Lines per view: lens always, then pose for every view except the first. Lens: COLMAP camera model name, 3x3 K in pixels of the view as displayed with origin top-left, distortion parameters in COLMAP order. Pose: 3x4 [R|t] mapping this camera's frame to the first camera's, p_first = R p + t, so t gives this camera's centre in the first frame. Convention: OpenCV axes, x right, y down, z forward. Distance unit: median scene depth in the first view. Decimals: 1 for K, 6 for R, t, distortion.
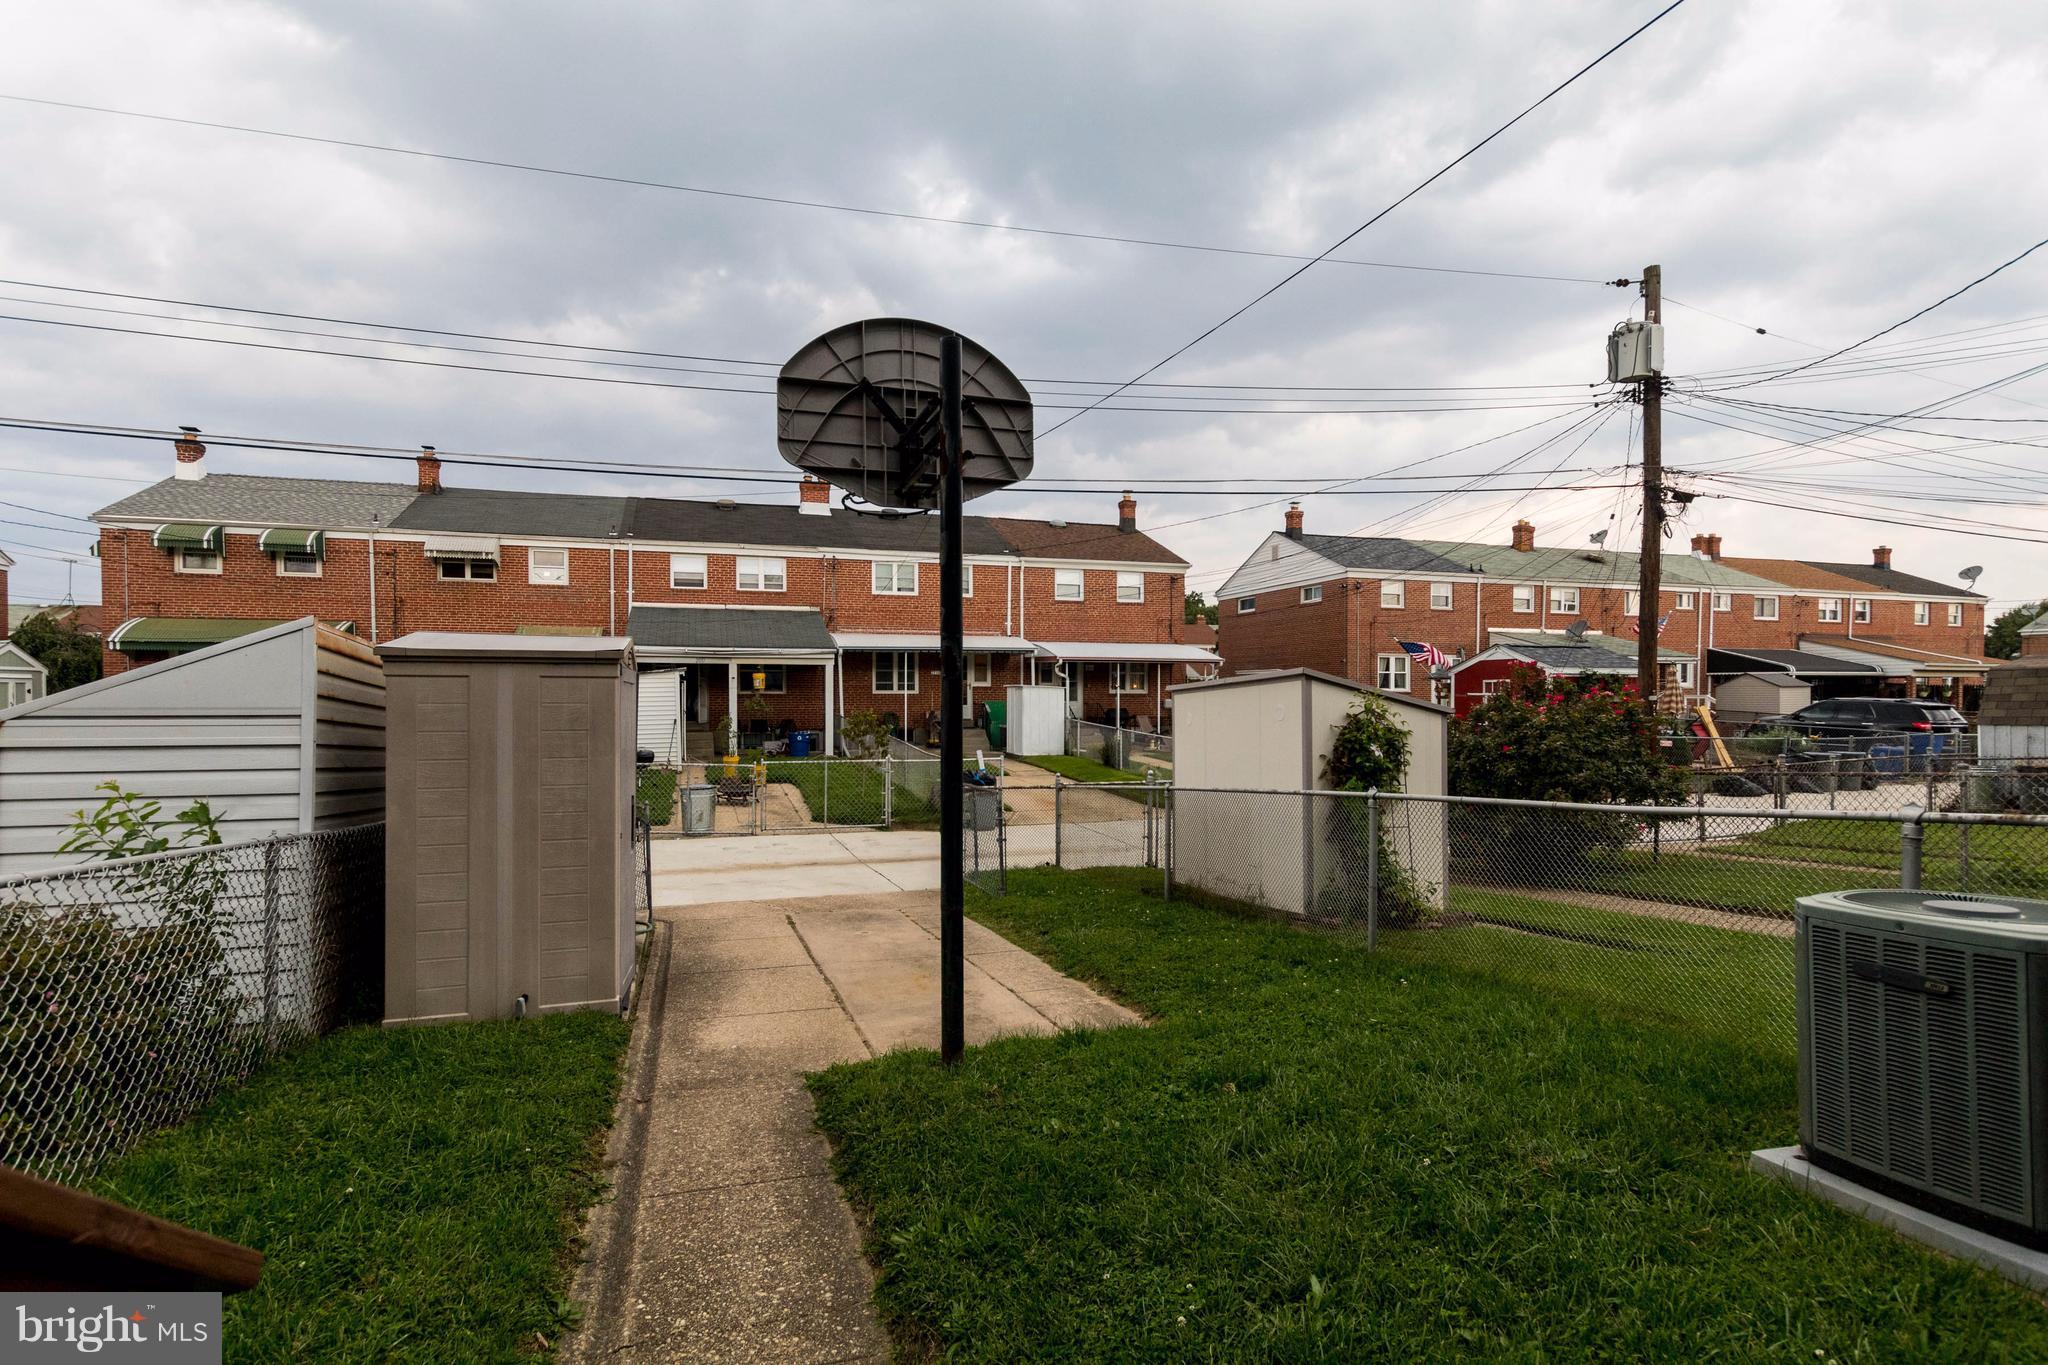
lens RADIAL K [[948.2, 0, 1016.2], [0, 948.2, 690.7], [0, 0, 1]] dist [0.012466, -0.000054]
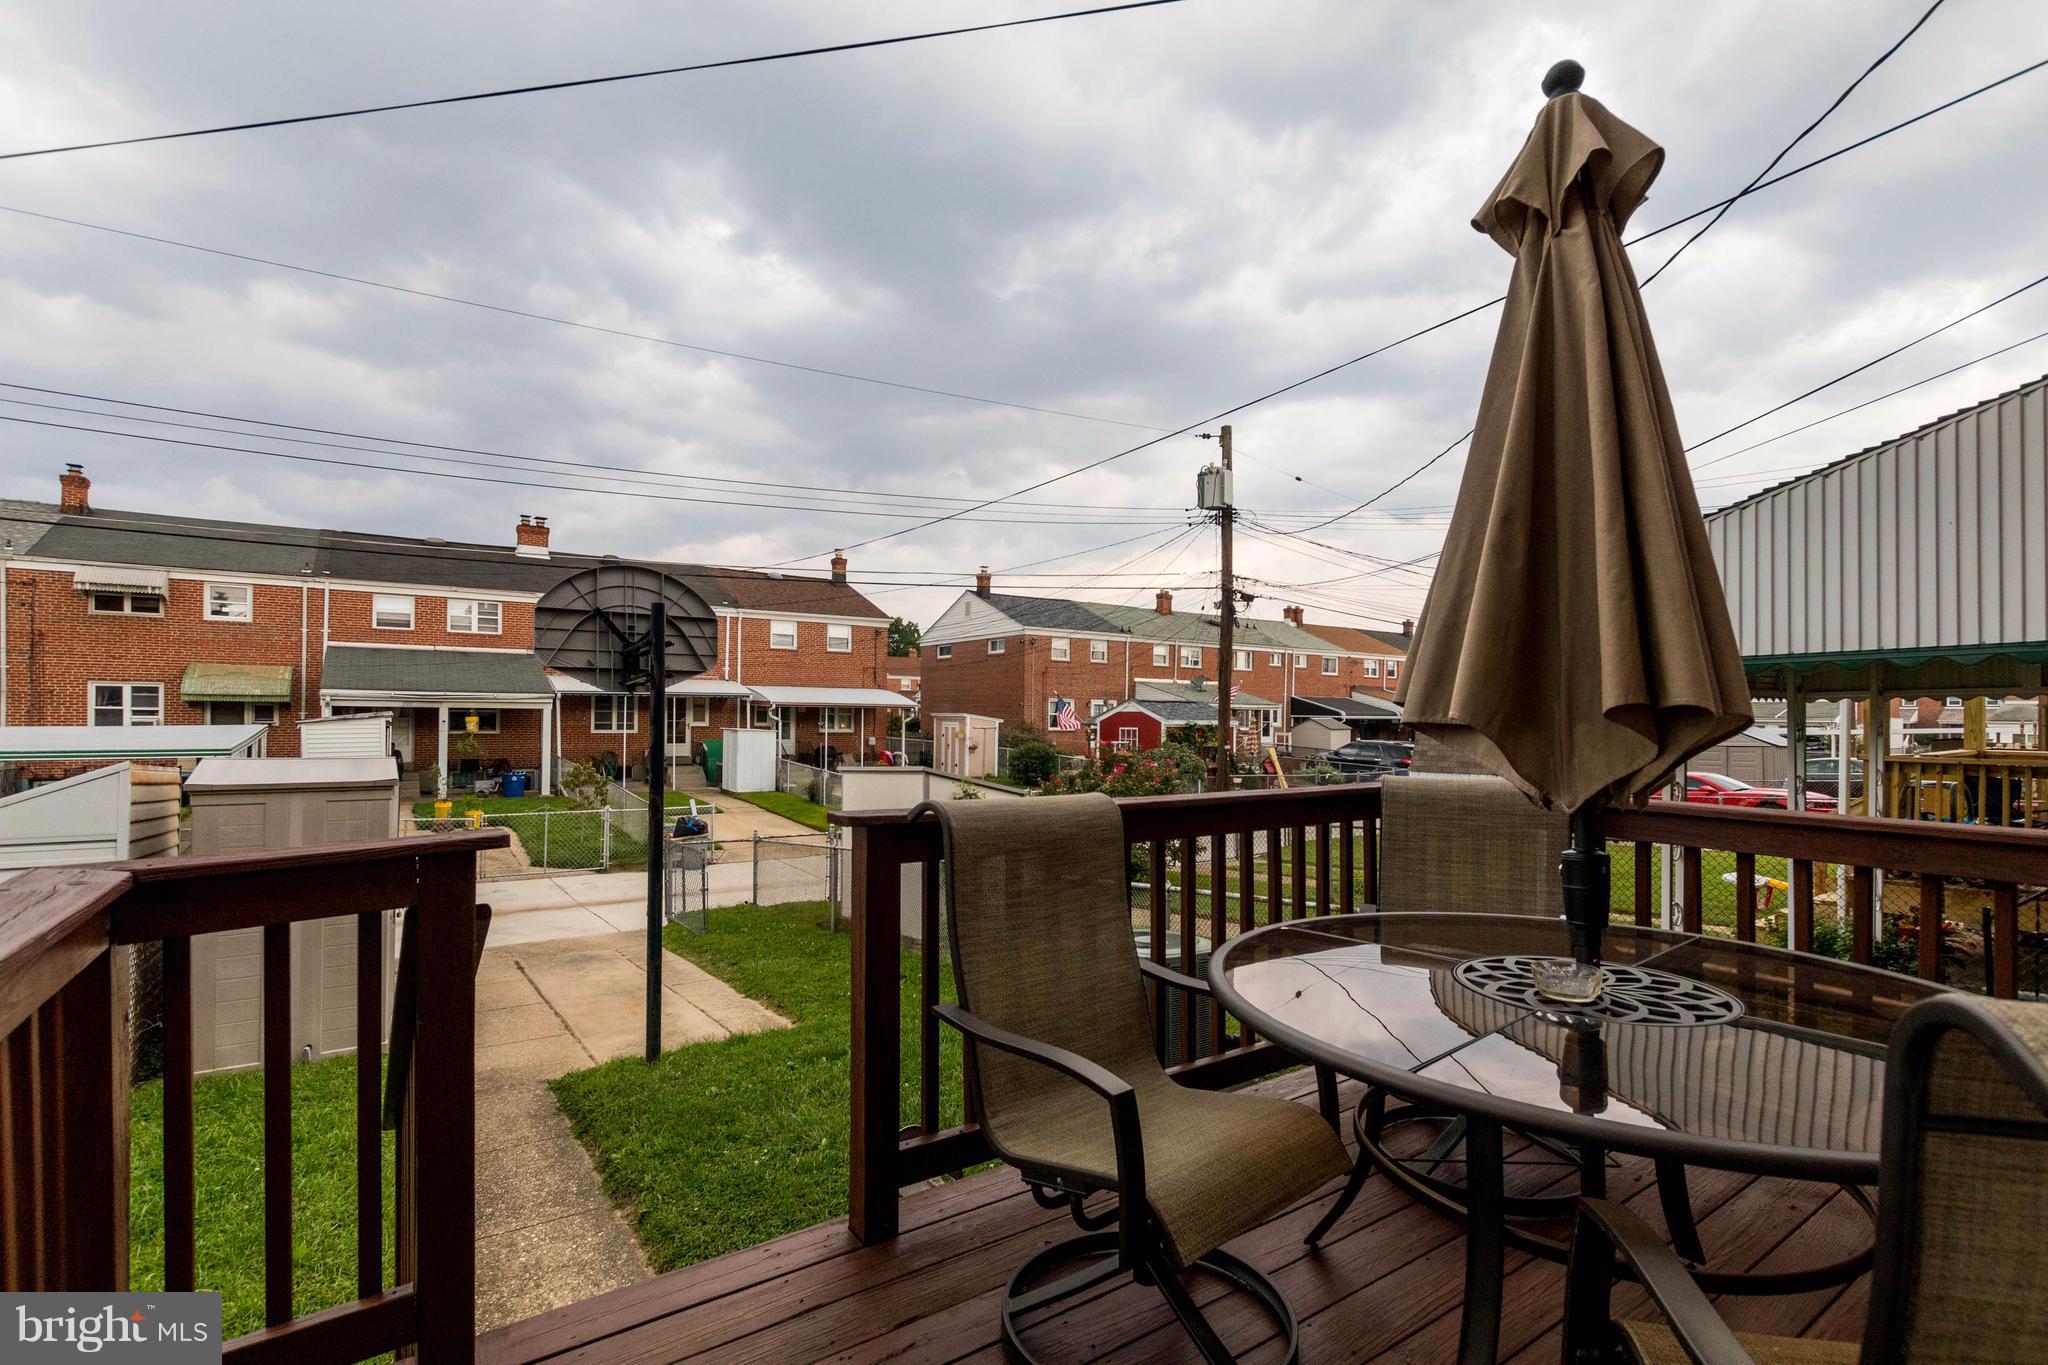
lens RADIAL K [[936.9, 0, 1002.0], [0, 936.9, 688.2], [0, 0, 1]] dist [0.015314, -0.006316]
pose [[0.964723, 0.012053, 0.262992, 0.015663], [-0.010169, 0.999912, -0.008526, -0.046892], [-0.263072, 0.005551, 0.964760, -0.140111]]
